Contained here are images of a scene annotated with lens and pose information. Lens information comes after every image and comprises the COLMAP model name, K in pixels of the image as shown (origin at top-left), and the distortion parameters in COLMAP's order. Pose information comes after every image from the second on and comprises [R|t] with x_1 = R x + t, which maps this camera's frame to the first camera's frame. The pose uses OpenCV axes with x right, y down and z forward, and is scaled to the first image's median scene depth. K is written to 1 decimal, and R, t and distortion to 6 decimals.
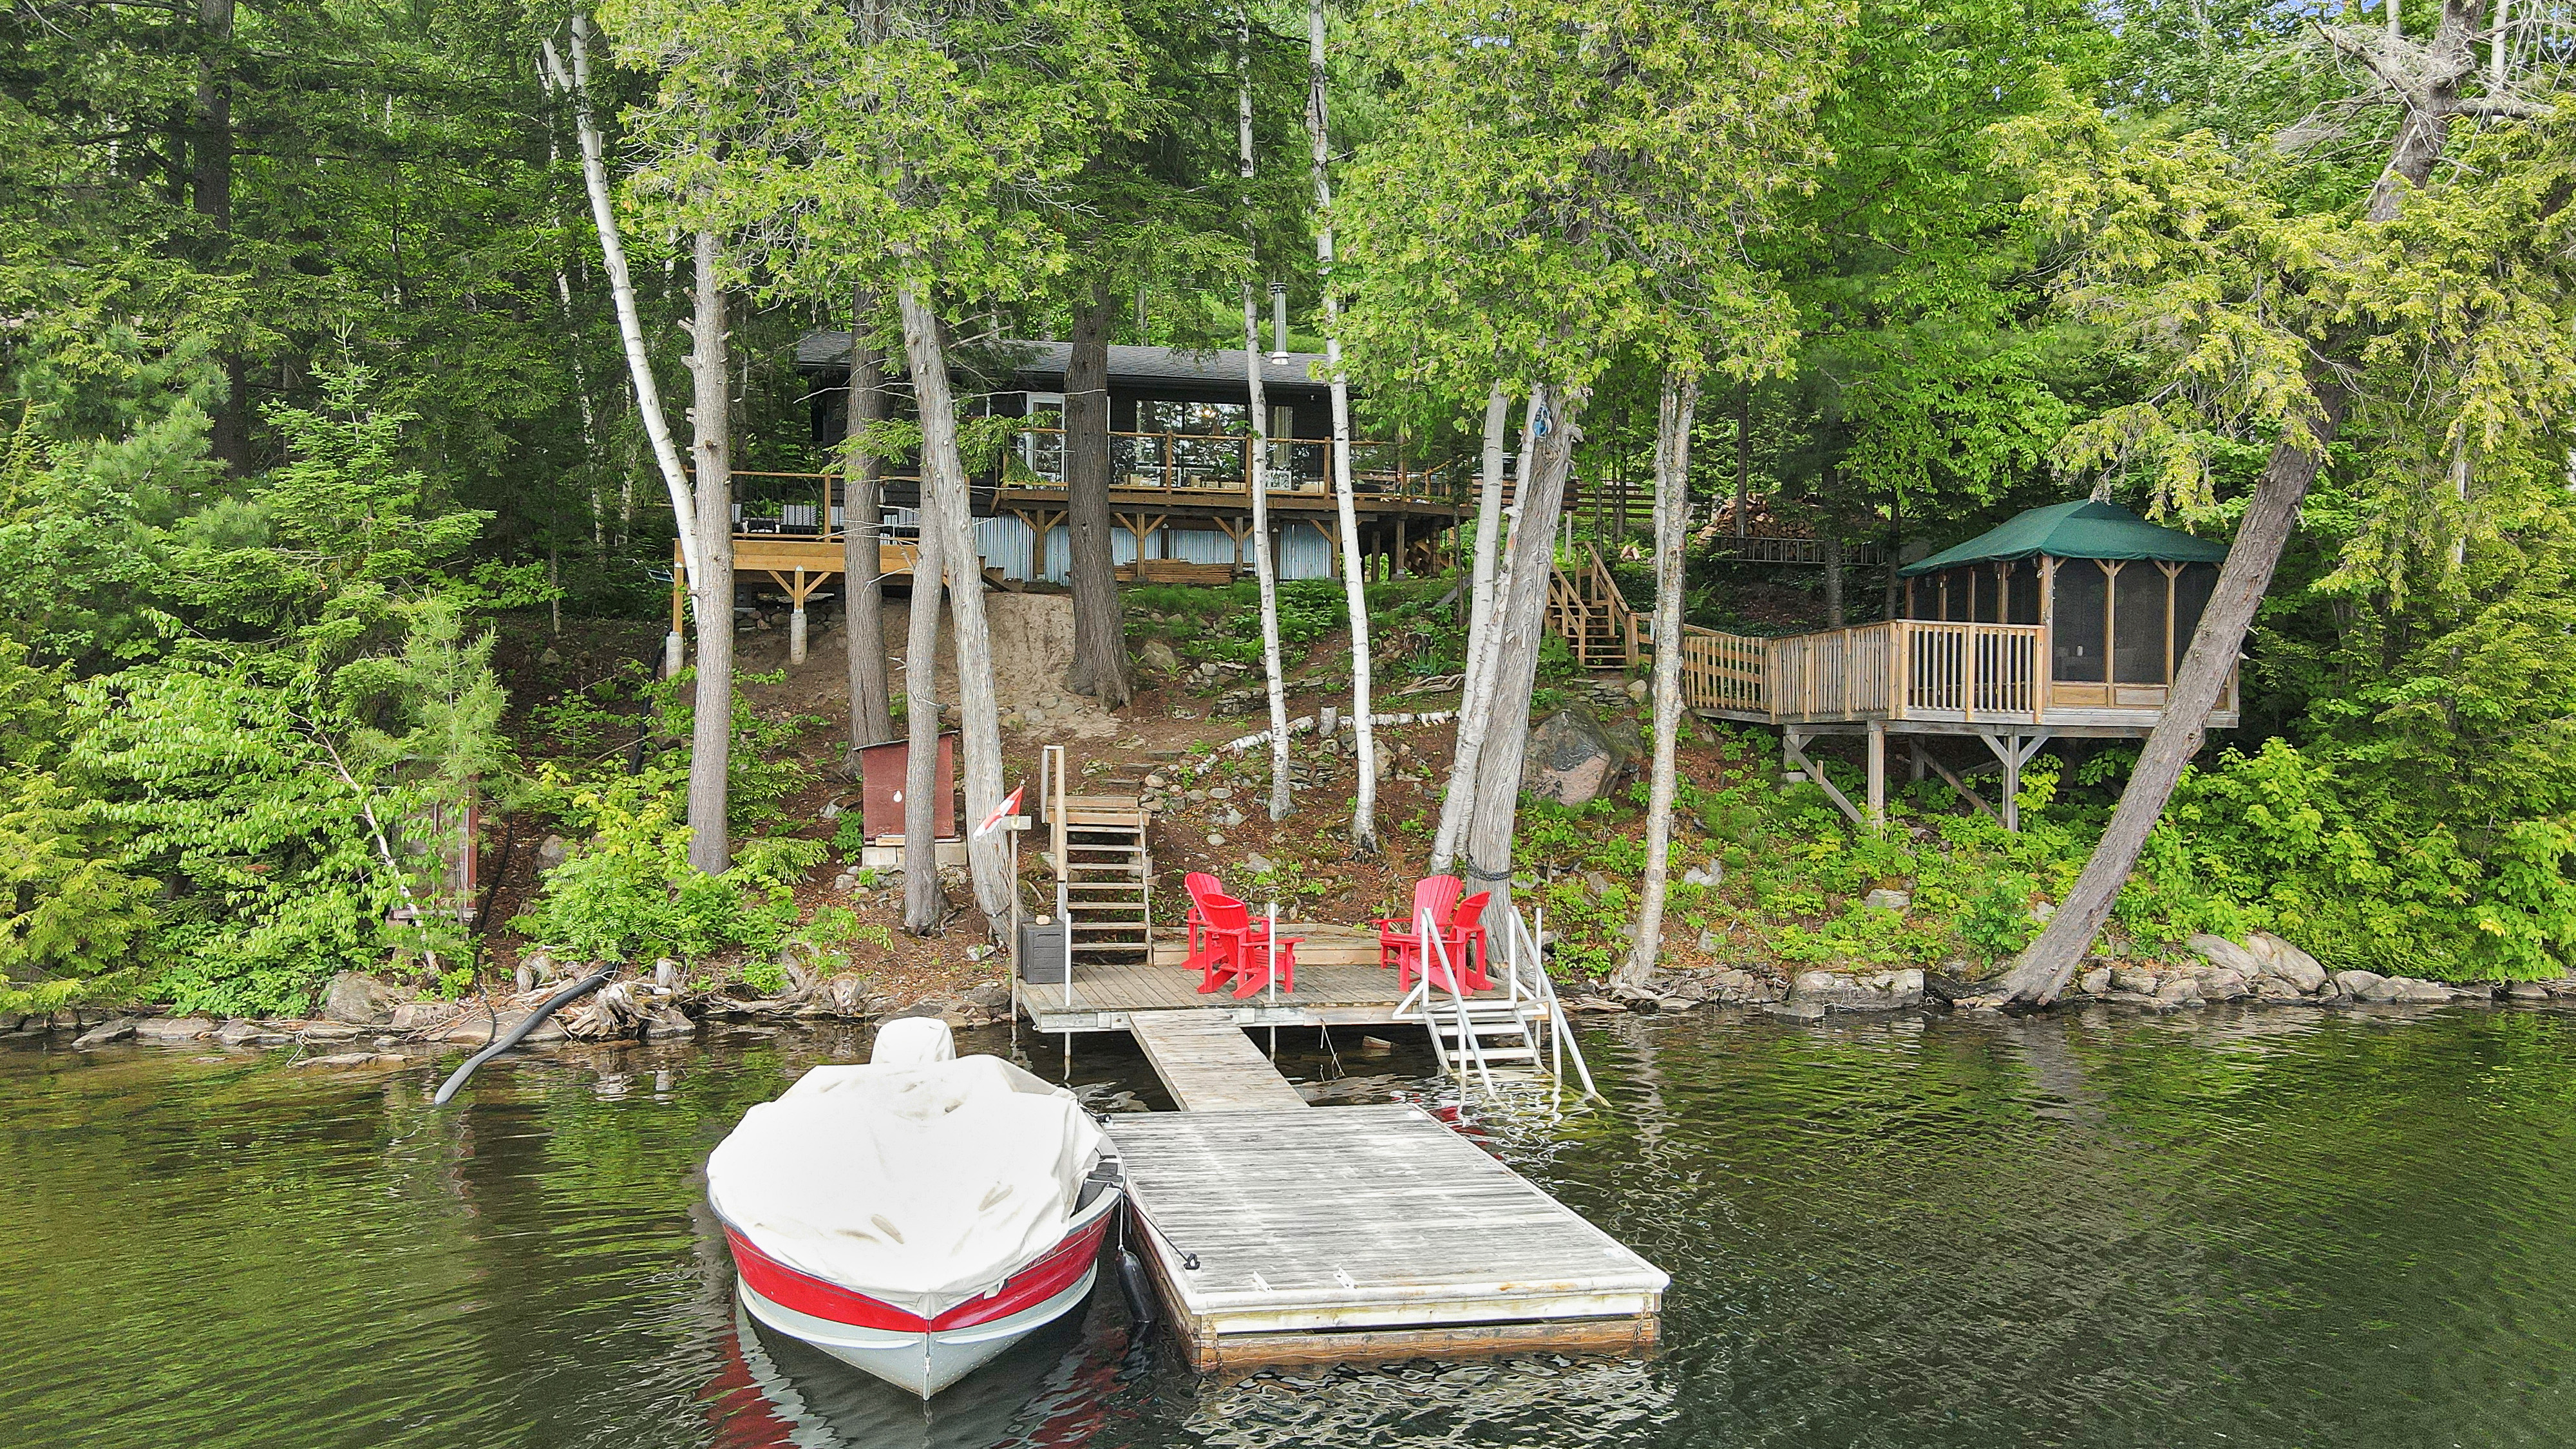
lens RADIAL K [[1942.1, 0, 1284.1], [0, 1942.1, 727.7], [0, 0, 1]] dist [0.002257, 0.016729]
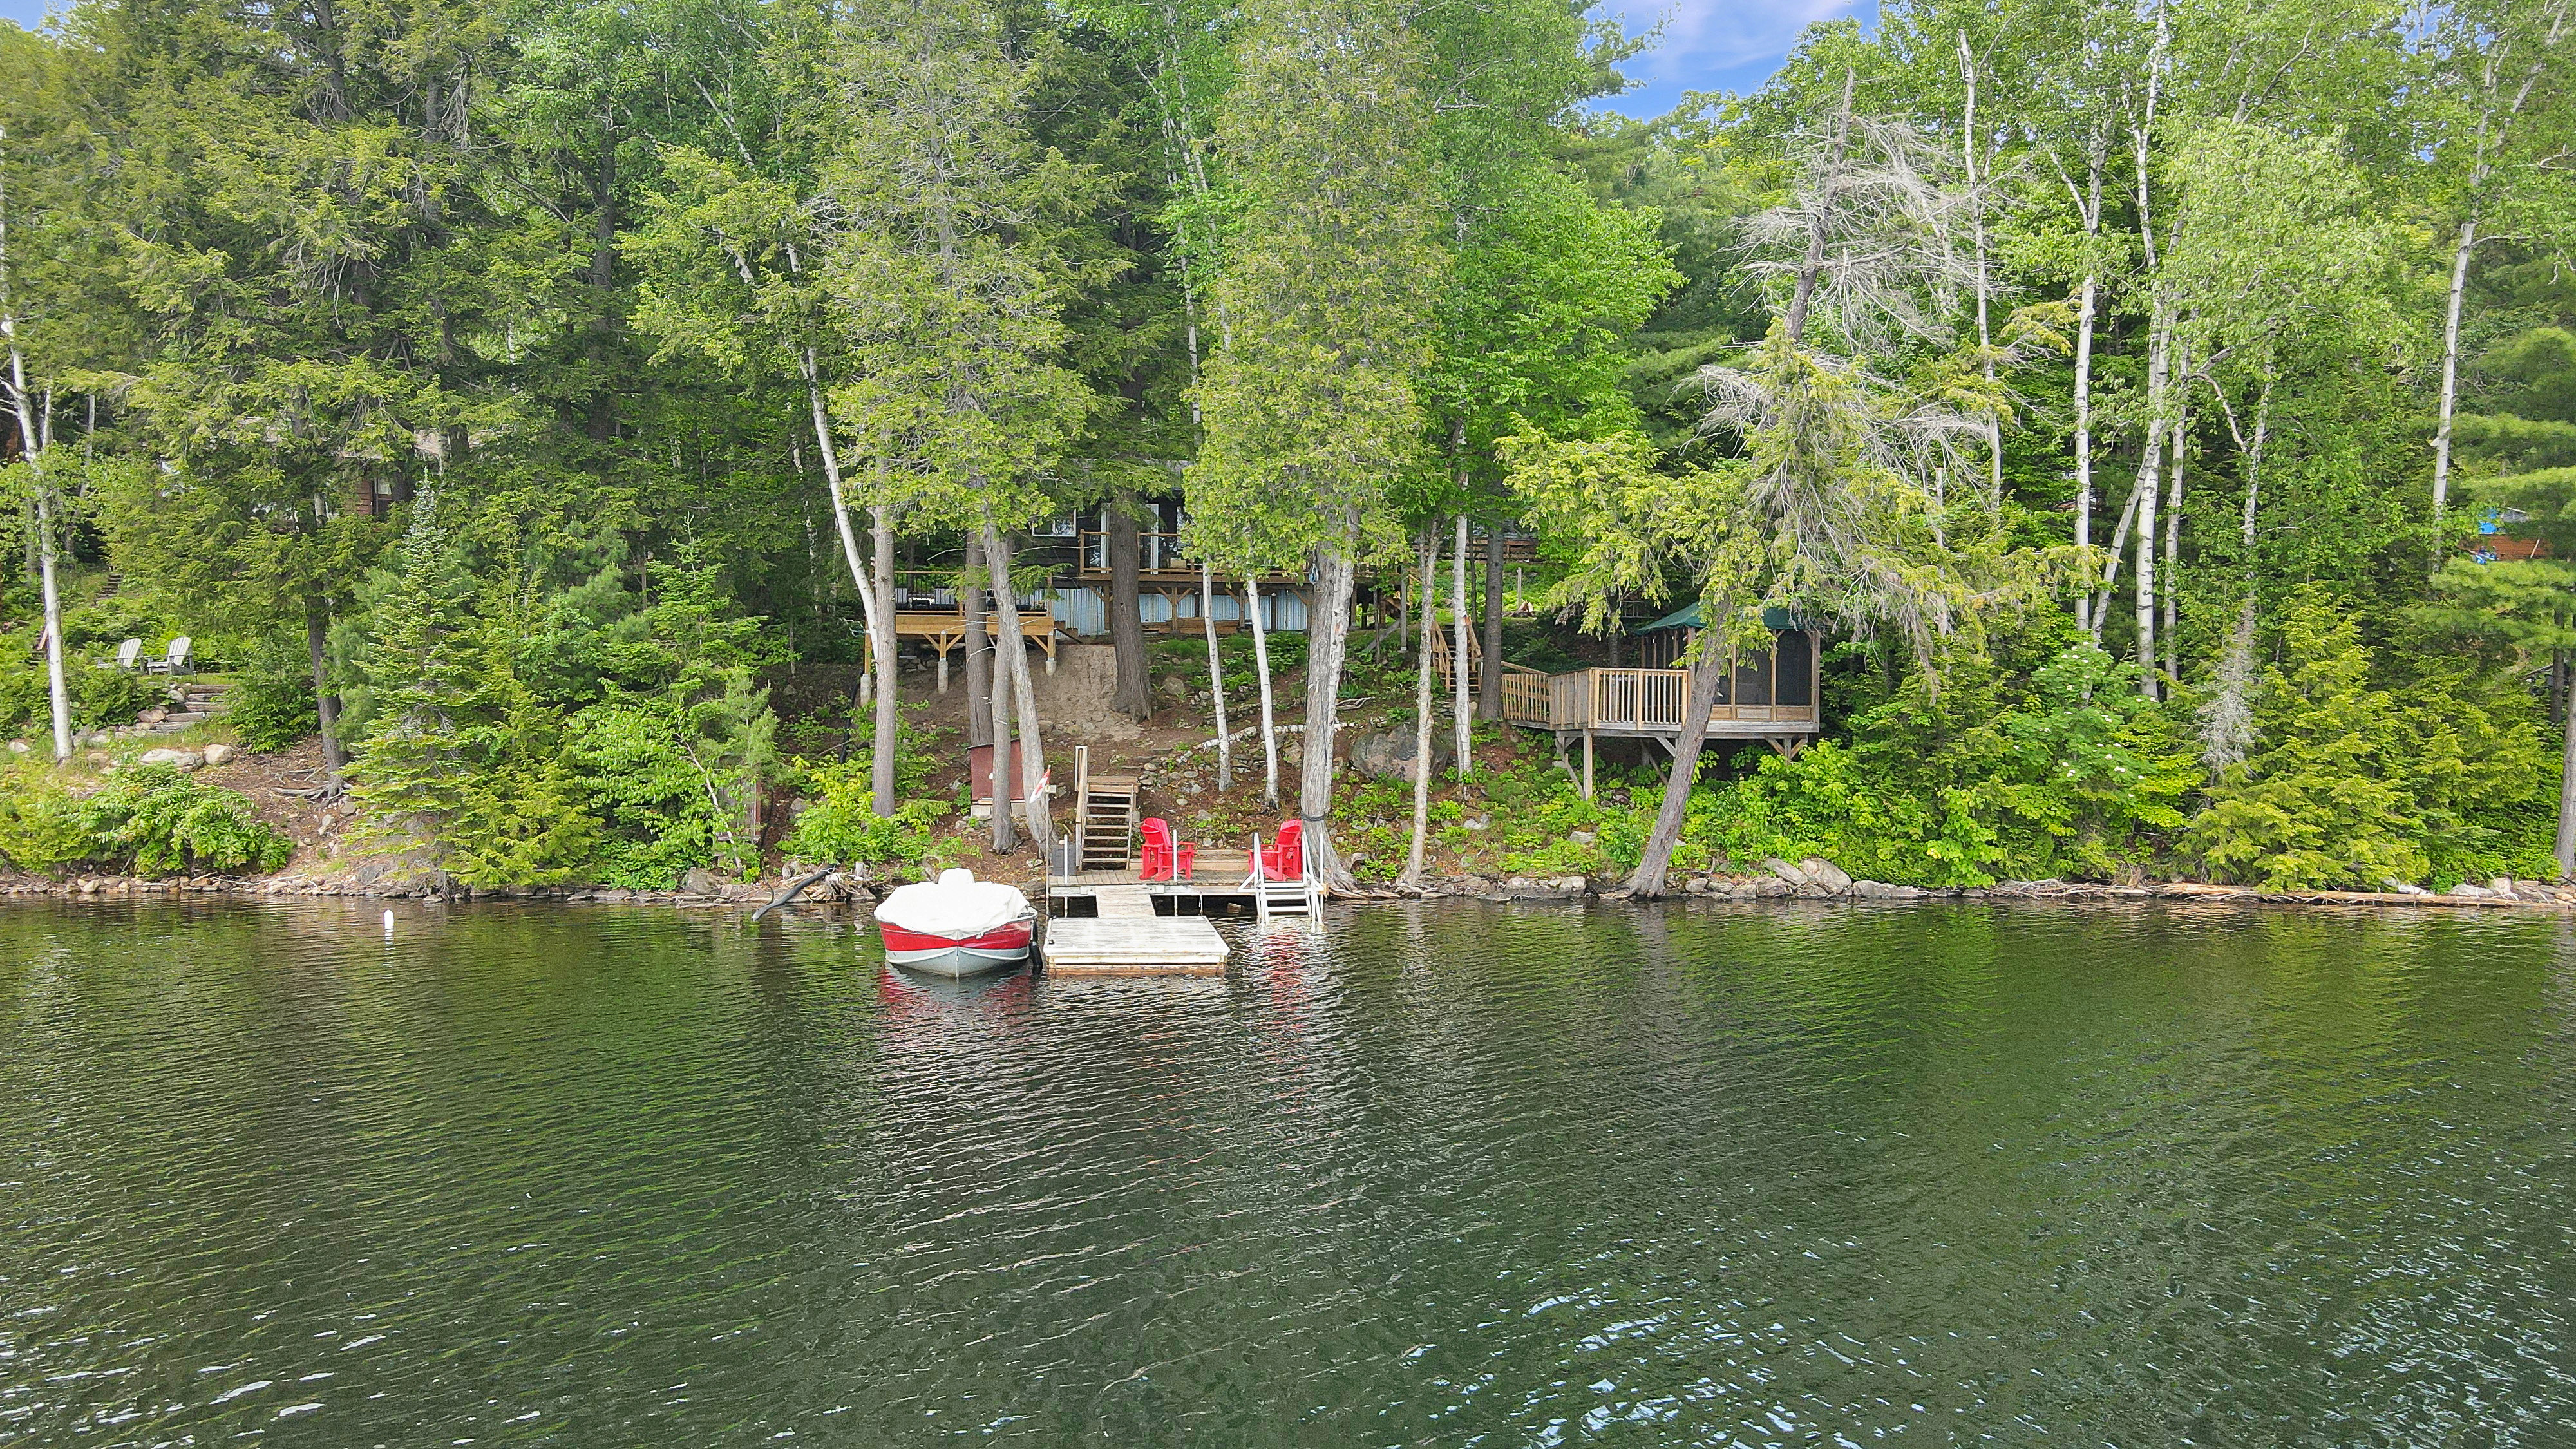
lens RADIAL K [[1942.1, 0, 1275.0], [0, 1942.1, 715.9], [0, 0, 1]] dist [0.002257, 0.016729]
pose [[0.995047, -0.004367, -0.099307, 0.224060], [0.004067, 0.999987, -0.003220, -0.011002], [0.099320, 0.002801, 0.995052, -0.693765]]
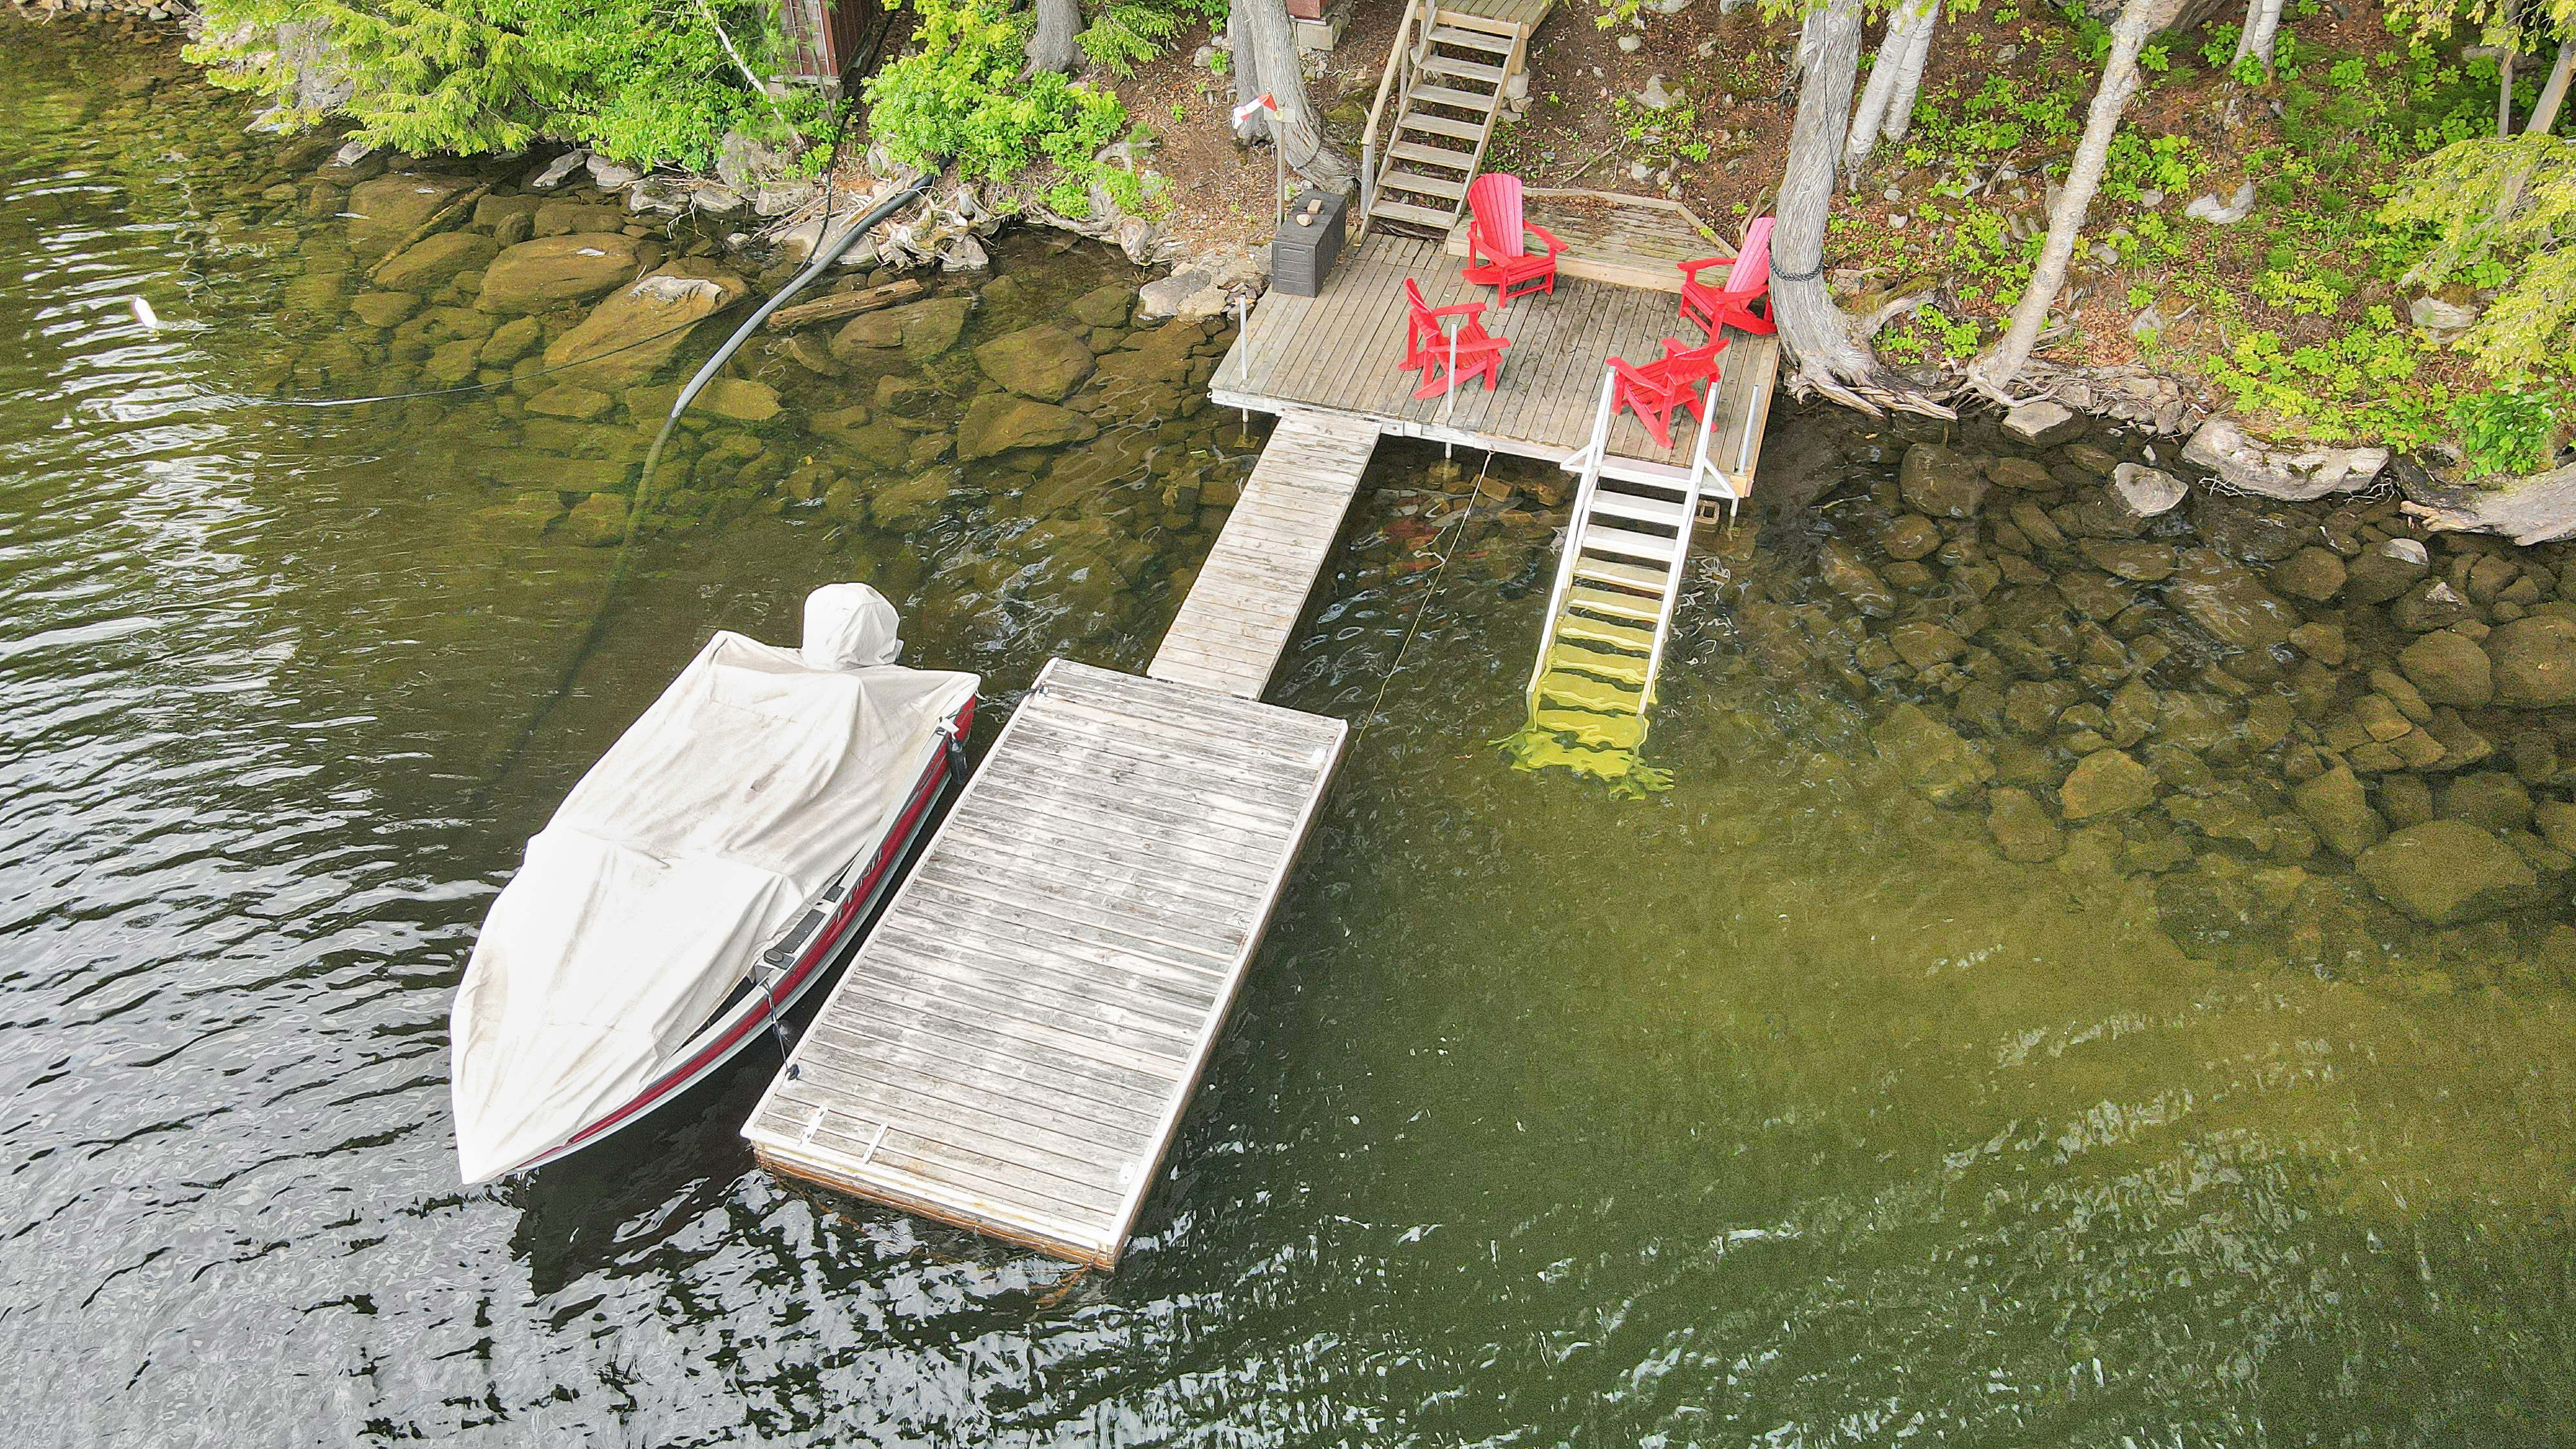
lens RADIAL K [[1942.1, 0, 1268.3], [0, 1942.1, 733.2], [0, 0, 1]] dist [0.002257, 0.016729]
pose [[0.870699, 0.325177, -0.368977, 0.256756], [0.000449, 0.749706, 0.661770, -0.298827], [0.491817, -0.576368, 0.652622, 0.201554]]
